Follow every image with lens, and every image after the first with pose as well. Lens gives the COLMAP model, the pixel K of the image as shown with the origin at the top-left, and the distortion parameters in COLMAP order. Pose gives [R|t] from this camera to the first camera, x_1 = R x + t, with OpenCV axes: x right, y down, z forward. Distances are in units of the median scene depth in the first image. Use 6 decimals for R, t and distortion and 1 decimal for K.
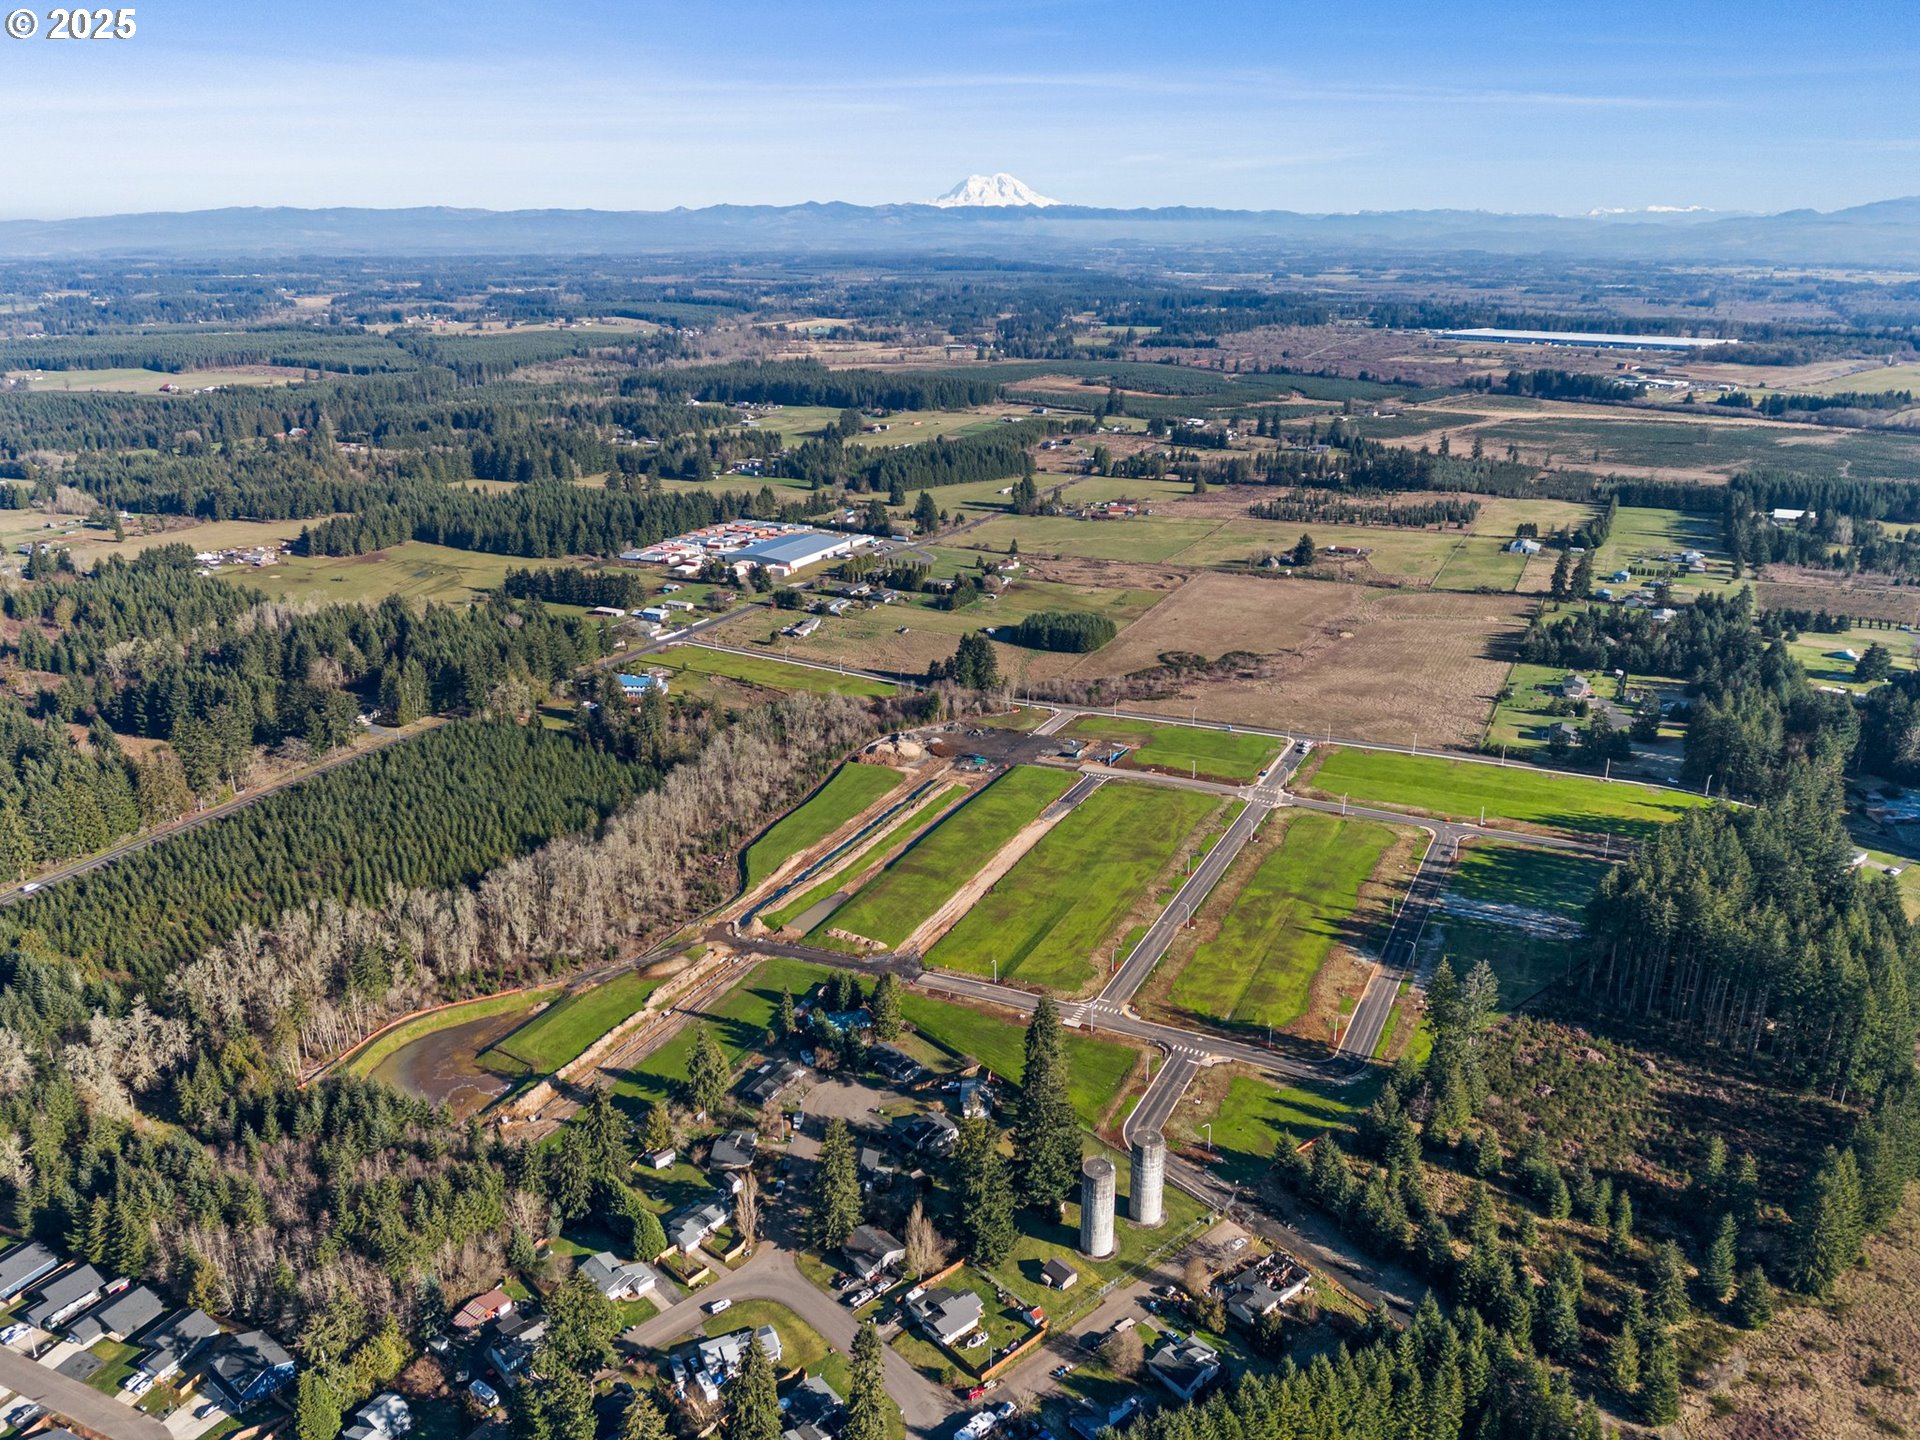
lens RADIAL K [[1404.5, 0, 960.0], [0, 1404.5, 720.0], [0, 0, 1]] dist [0.105513, -0.139292]
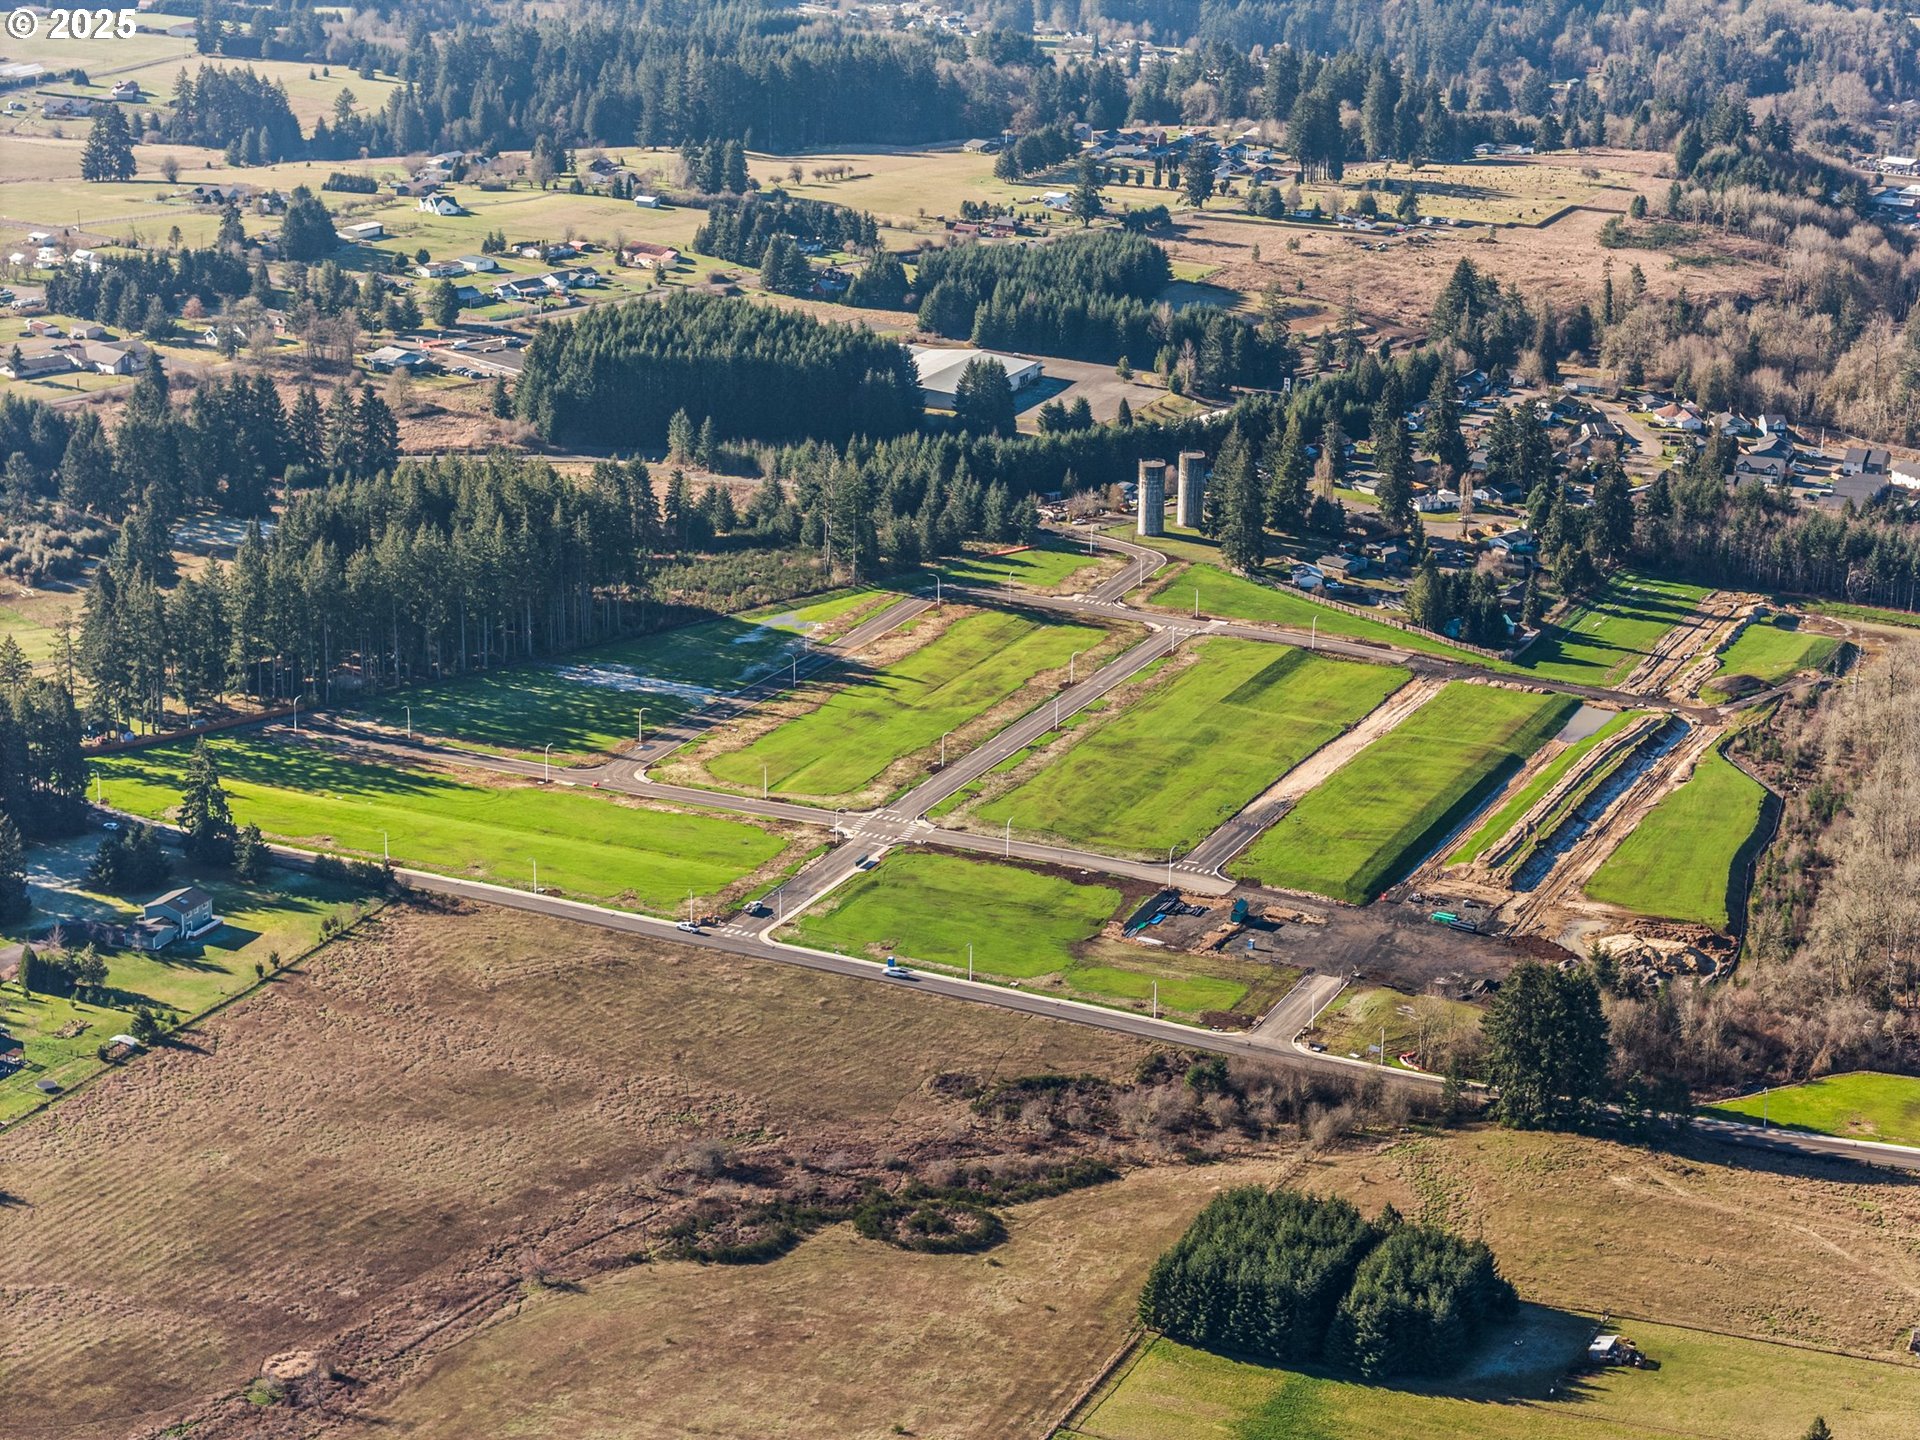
lens RADIAL K [[3829.9, 0, 960.0], [0, 3829.9, 720.0], [0, 0, 1]] dist [-0.013810, 0.359232]
pose [[-0.998977, -0.001294, -0.045203, 0.245362], [-0.027730, 0.807141, 0.589707, -0.809607], [0.035722, 0.590358, -0.806351, 2.078008]]
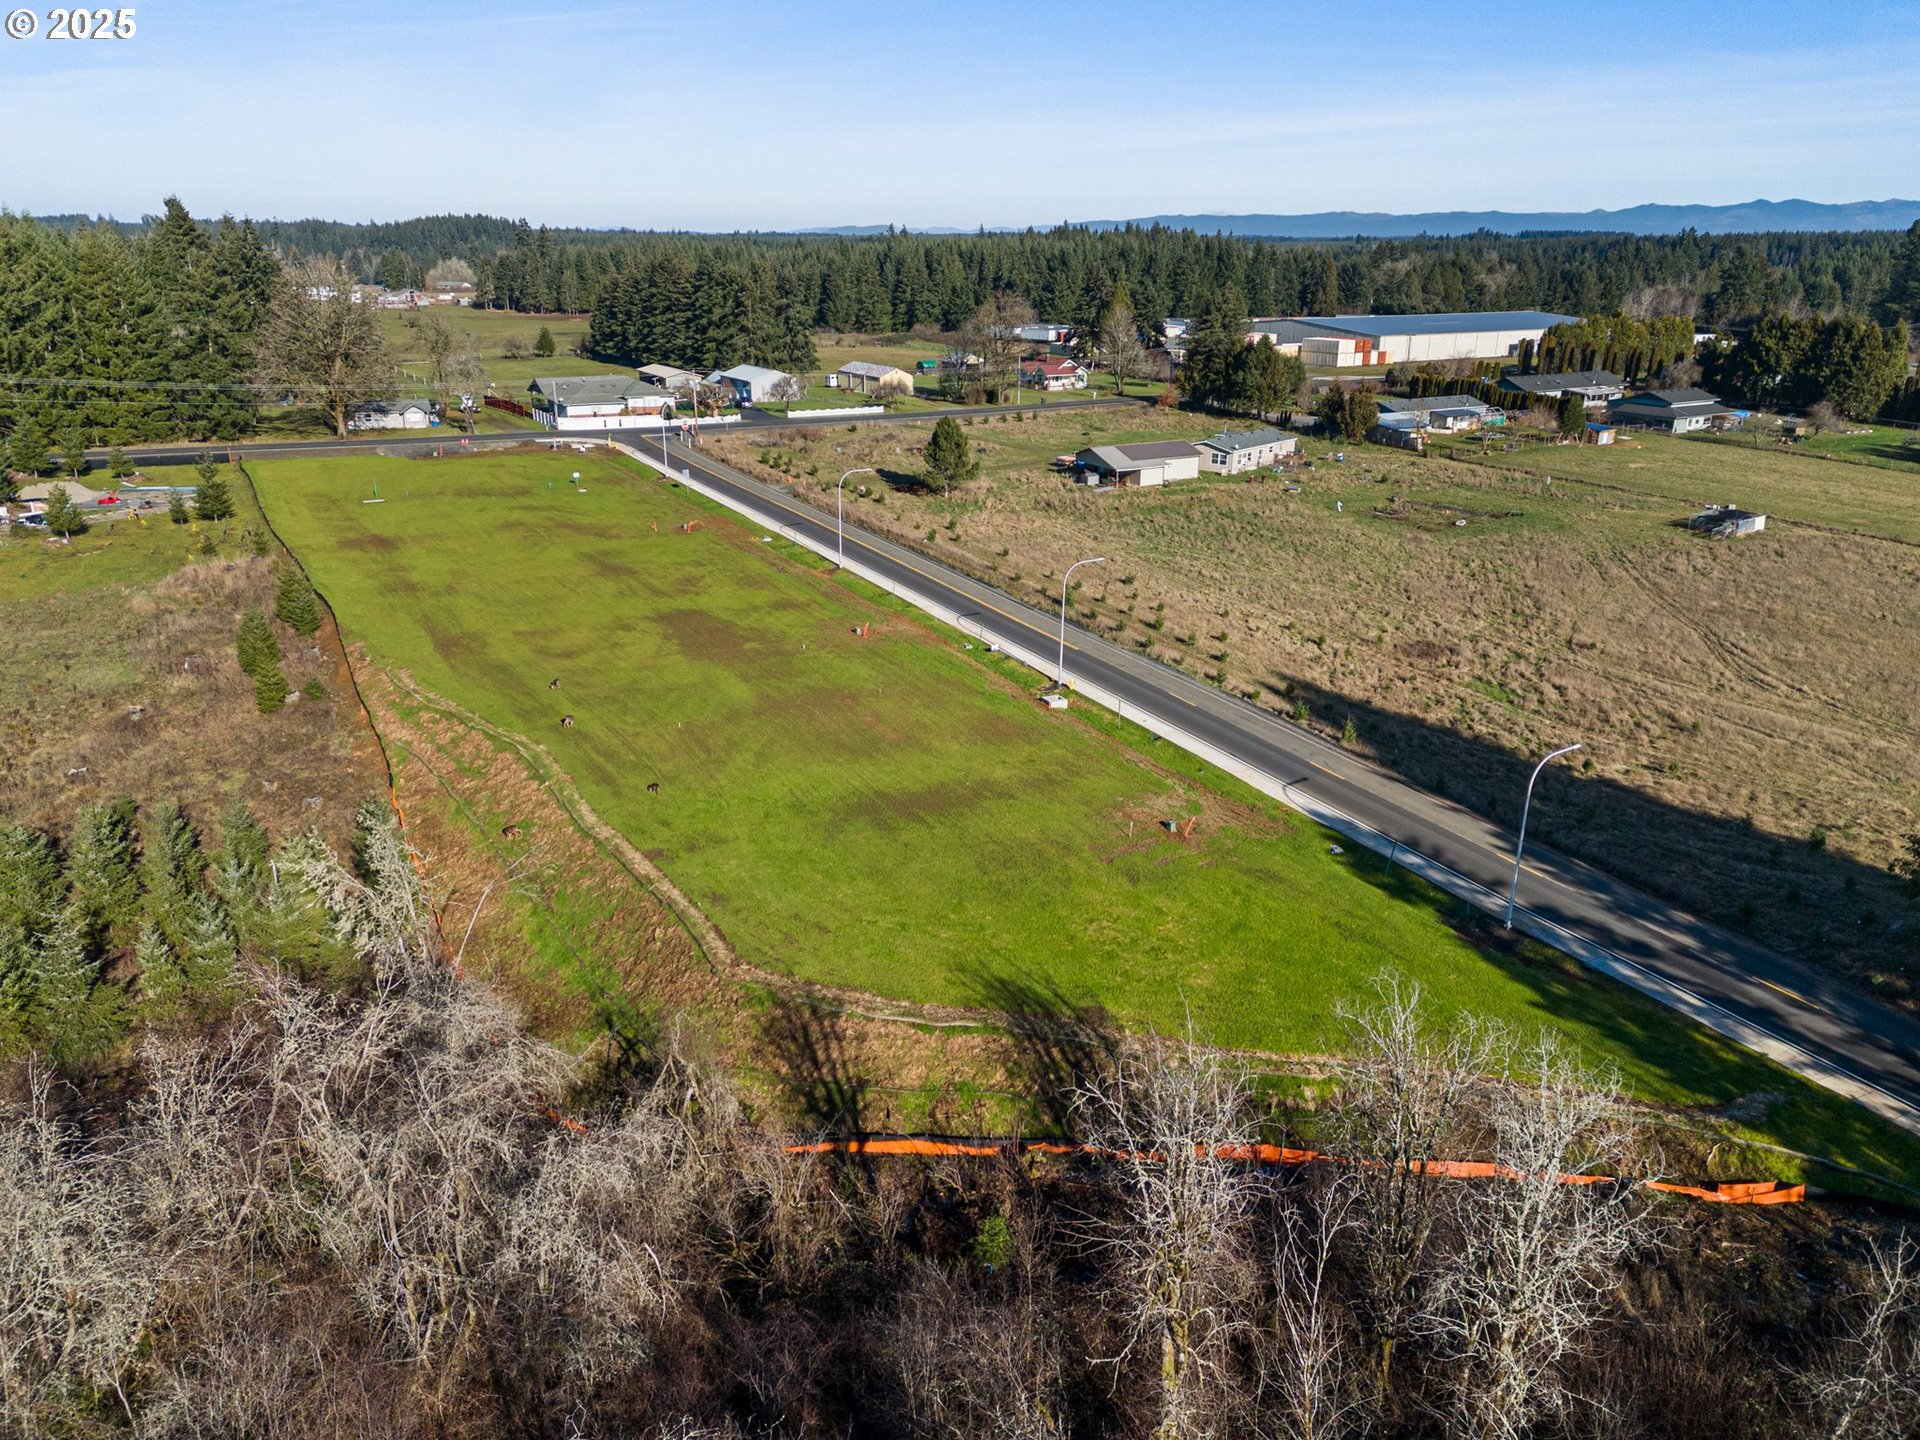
lens RADIAL K [[1393.2, 0, 962.9], [0, 1393.2, 715.5], [0, 0, 1]] dist [0.099899, -0.107940]
pose [[0.834470, 0.186849, -0.518409, -0.033756], [-0.191280, 0.980481, 0.045493, -0.043874], [0.516790, 0.061199, 0.853922, 1.109335]]
